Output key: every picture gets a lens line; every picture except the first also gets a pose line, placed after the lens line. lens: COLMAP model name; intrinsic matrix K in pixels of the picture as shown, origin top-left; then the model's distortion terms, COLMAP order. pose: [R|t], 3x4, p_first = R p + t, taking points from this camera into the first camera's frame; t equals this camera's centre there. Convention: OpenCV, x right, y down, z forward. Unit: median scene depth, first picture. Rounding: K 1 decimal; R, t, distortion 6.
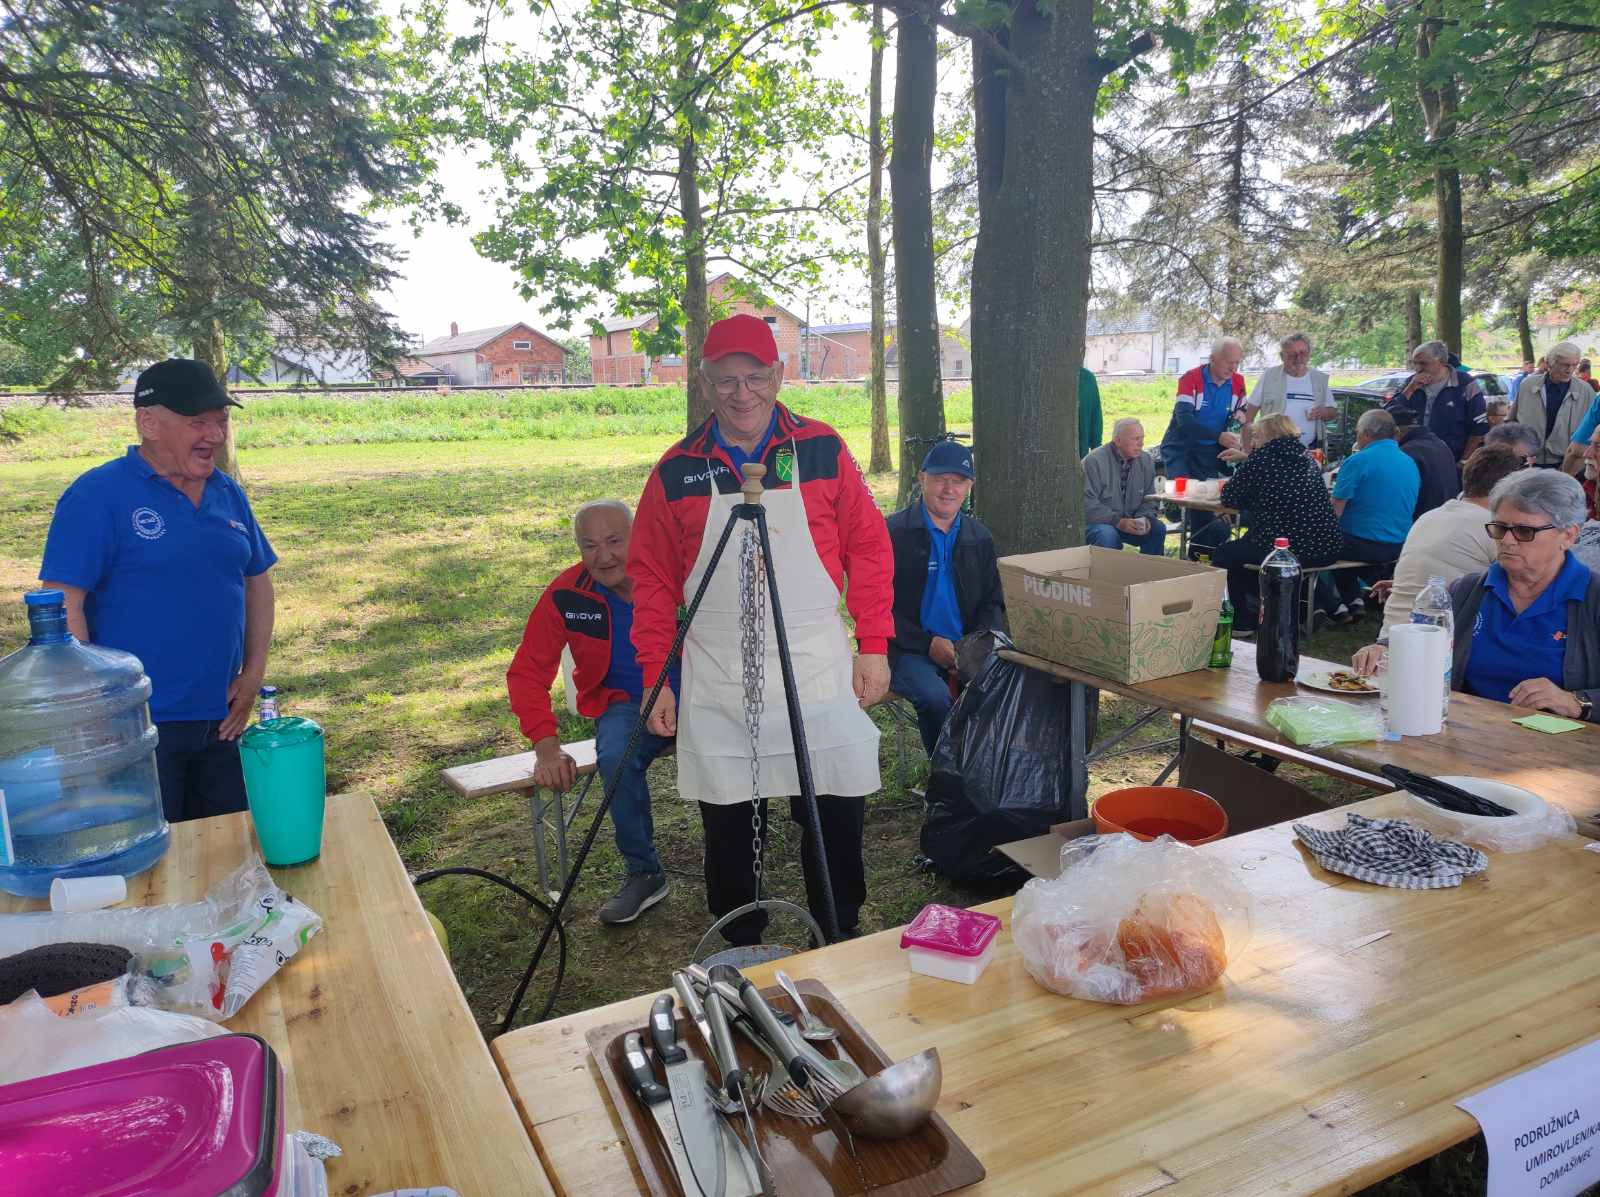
lens RADIAL K [[1194.9, 0, 800.0], [0, 1194.9, 598.5], [0, 0, 1]] dist [0.035645, -0.026402]
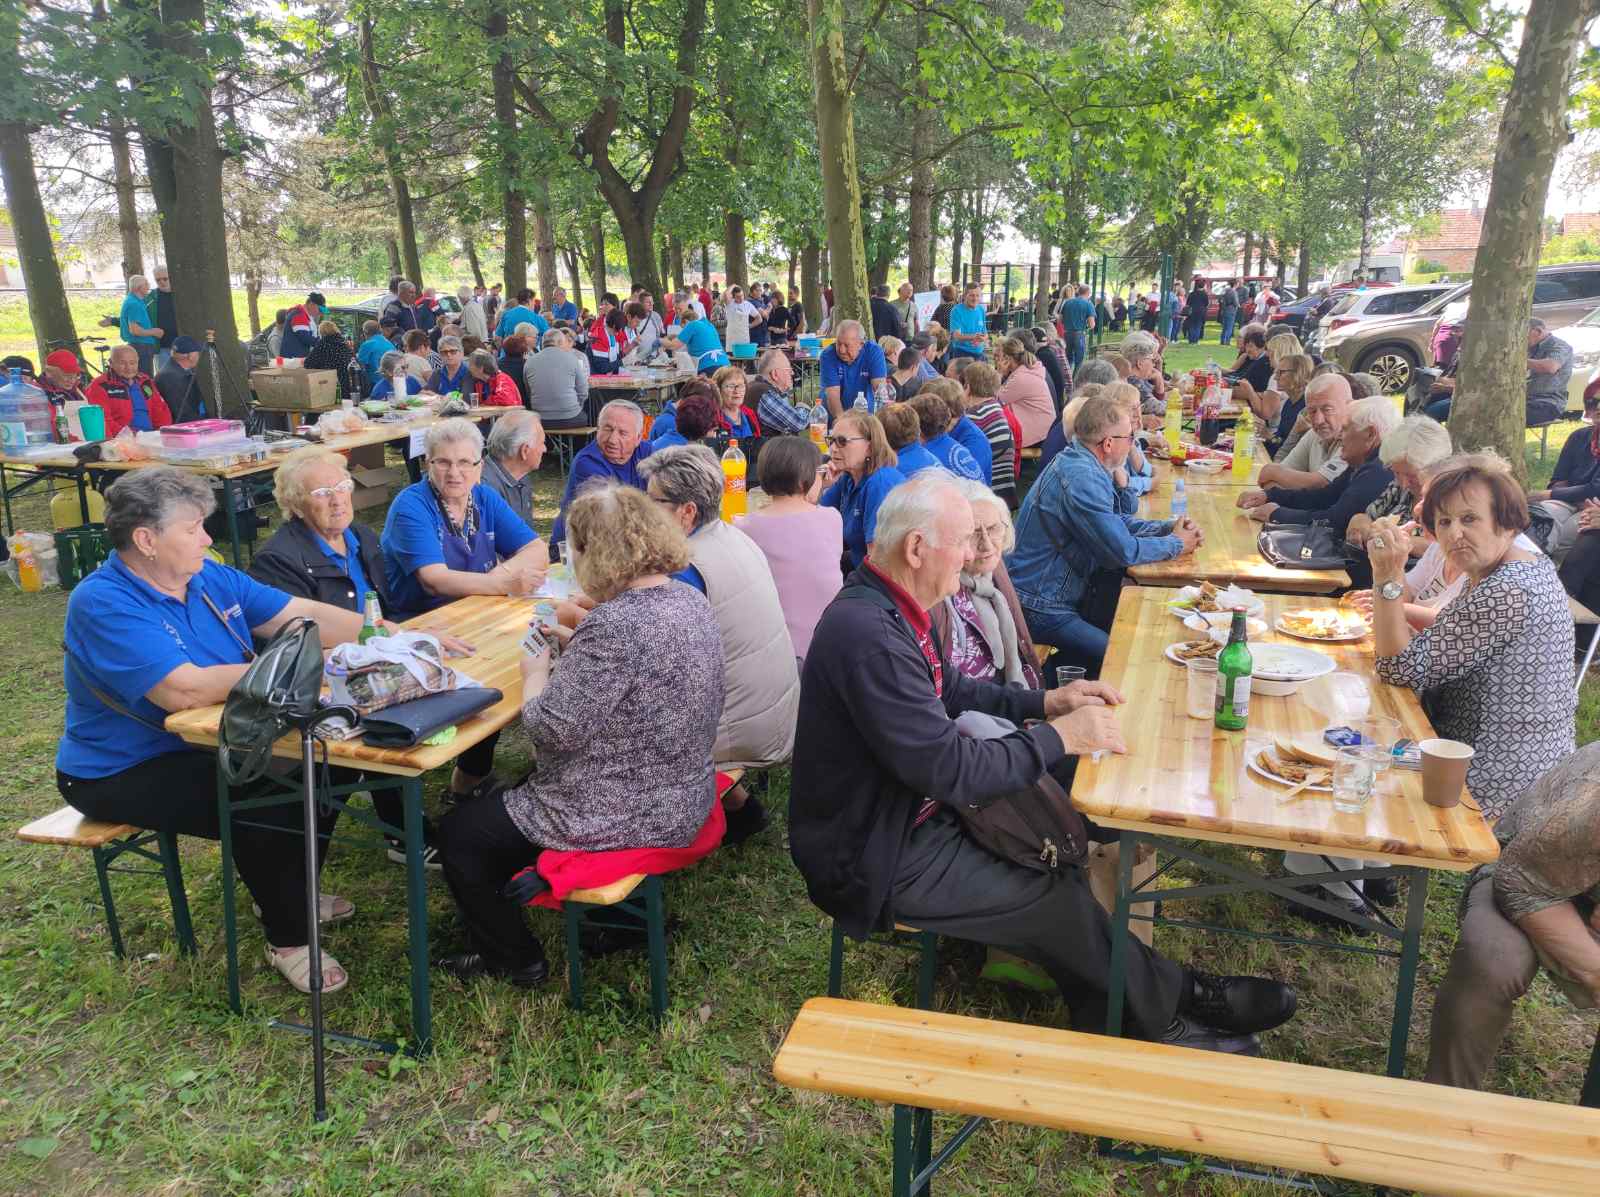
lens RADIAL K [[1196.6, 0, 800.3], [0, 1196.6, 600.8], [0, 0, 1]] dist [0.025206, -0.009614]
pose [[0.715567, -0.160607, 0.679830, -0.095844], [0.113437, 0.987009, 0.113777, 0.033614], [-0.689272, -0.004297, 0.724490, -0.200971]]
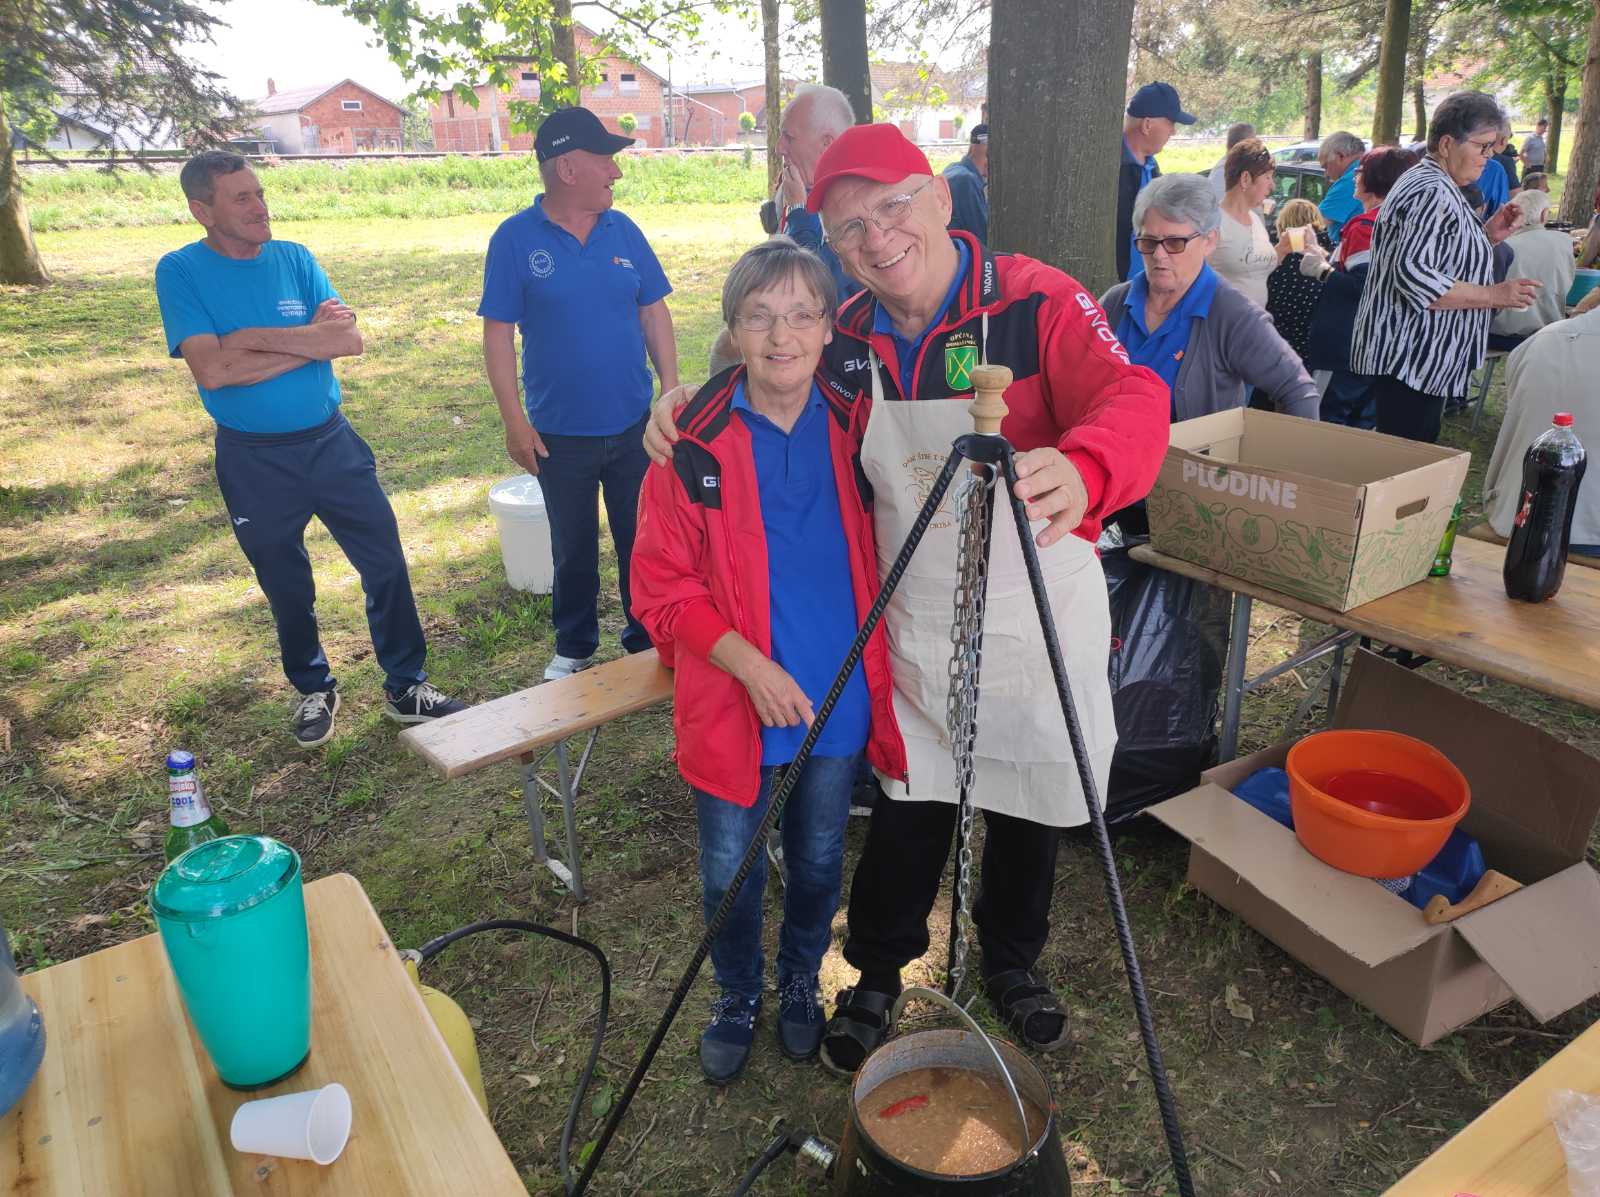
lens RADIAL K [[1194.9, 0, 800.0], [0, 1194.9, 598.5], [0, 0, 1]] dist [0.035645, -0.026402]
pose [[0.993840, -0.038646, 0.103872, -0.016124], [0.019446, 0.983501, 0.179856, -0.008840], [-0.109109, -0.176728, 0.978194, 0.032651]]
